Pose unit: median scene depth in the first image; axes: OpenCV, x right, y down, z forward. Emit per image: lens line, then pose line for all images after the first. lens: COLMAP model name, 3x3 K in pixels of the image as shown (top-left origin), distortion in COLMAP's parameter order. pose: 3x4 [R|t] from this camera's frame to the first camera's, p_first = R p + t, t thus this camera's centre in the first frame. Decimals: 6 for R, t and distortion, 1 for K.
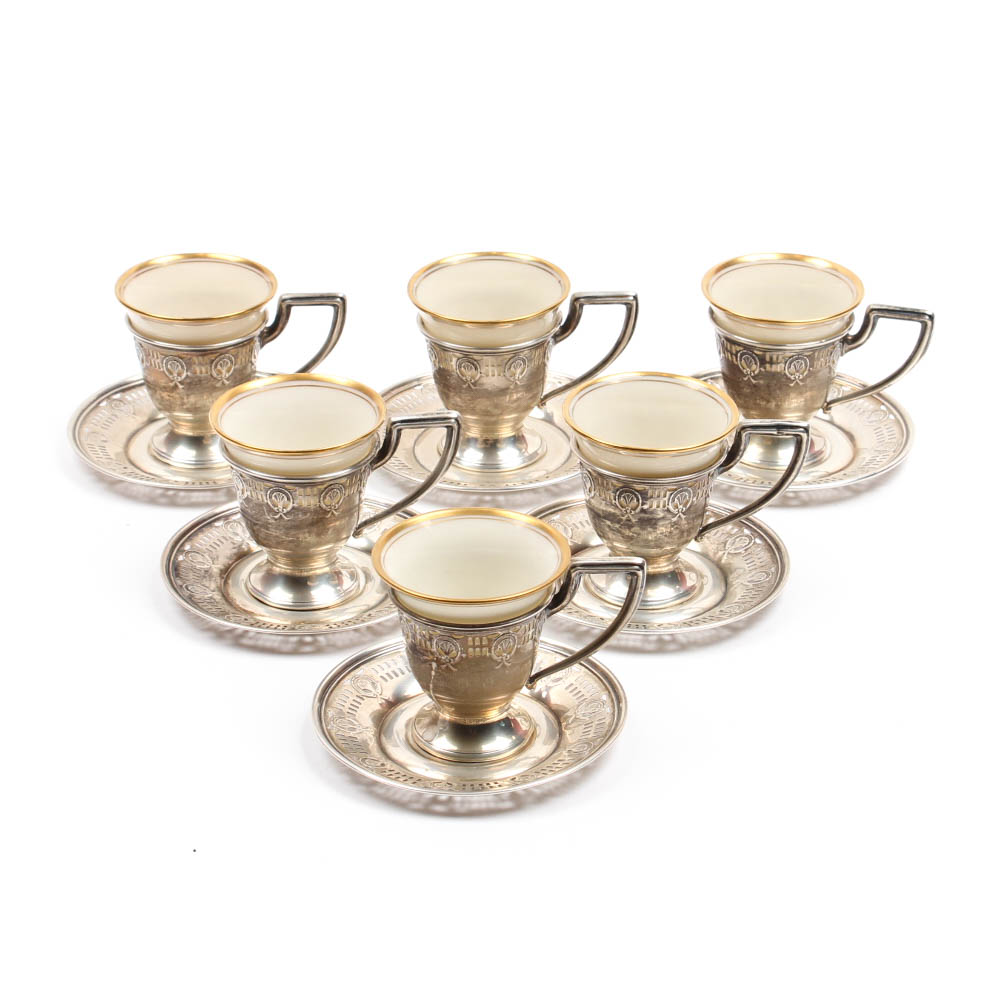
lens RADIAL K [[1971.5, 0, 497.7], [0, 1971.5, 492.4], [0, 0, 1]] dist [-0.075046, 0.000000]
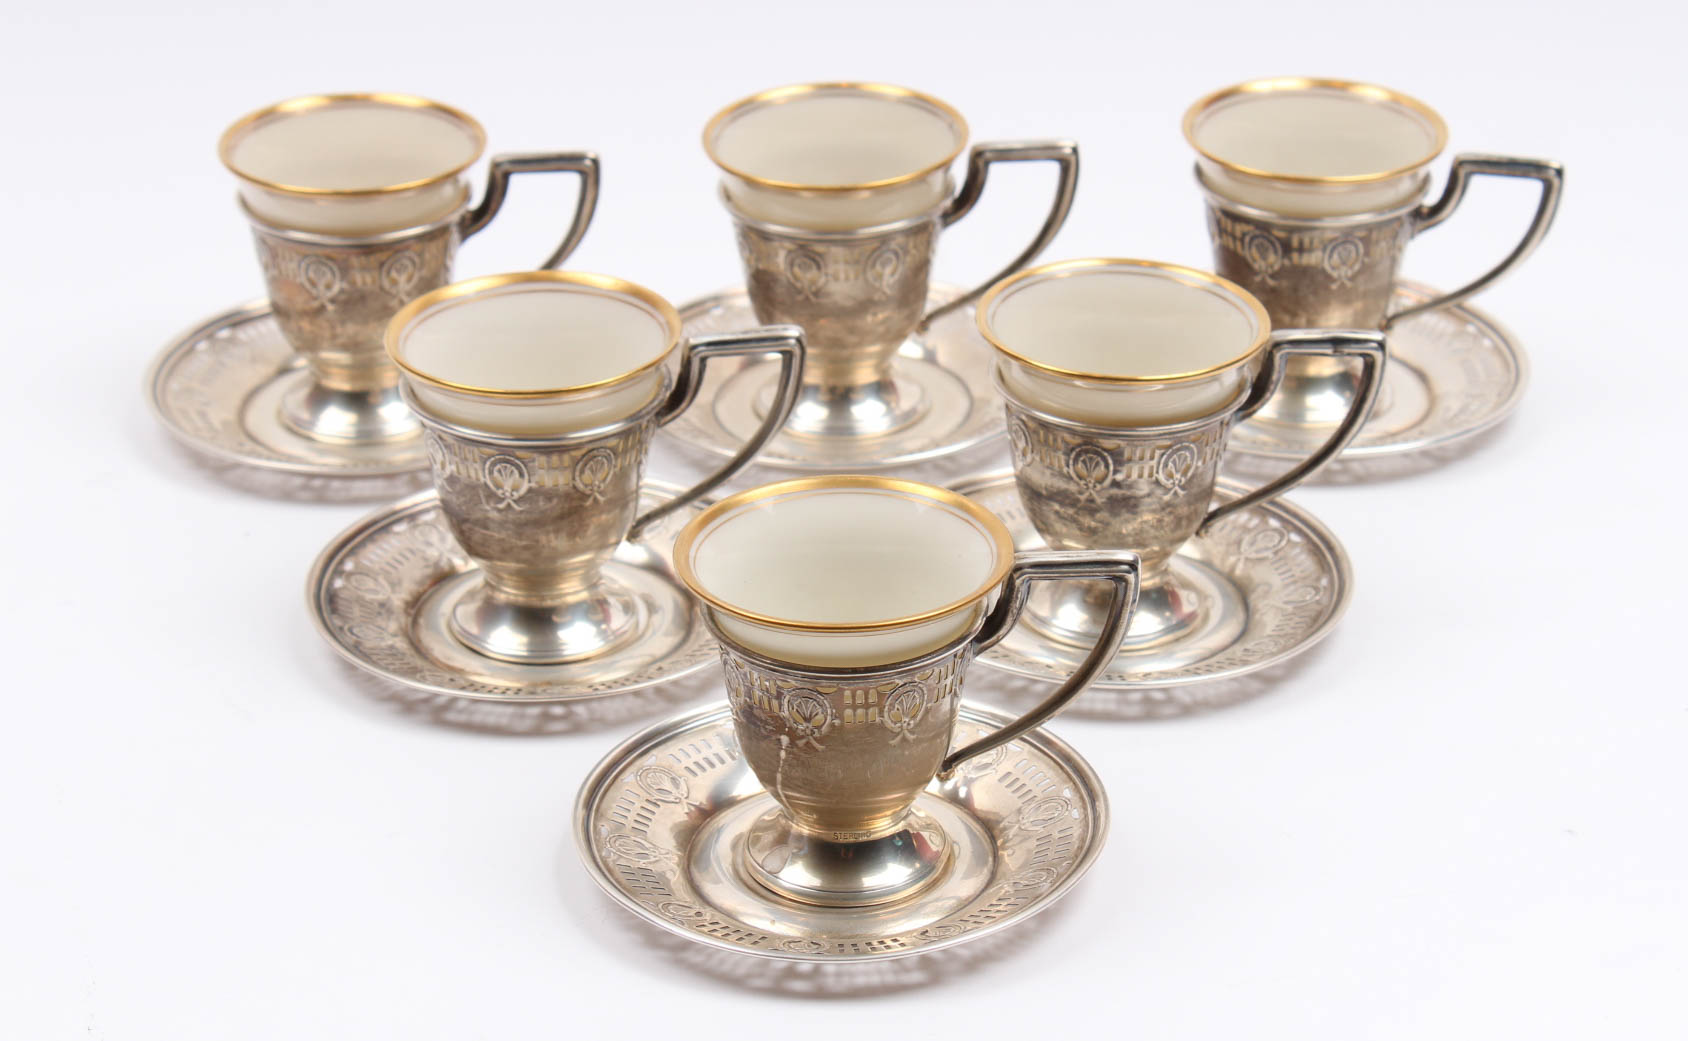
lens RADIAL K [[2874.3, 0, 835.7], [0, 2874.3, 517.9], [0, 0, 1]] dist [-0.050639, 0.000000]
pose [[0.999566, -0.018194, 0.023165, -0.030202], [0.018433, 0.999779, -0.010127, 0.025838], [-0.022976, 0.010550, 0.999680, 0.124111]]
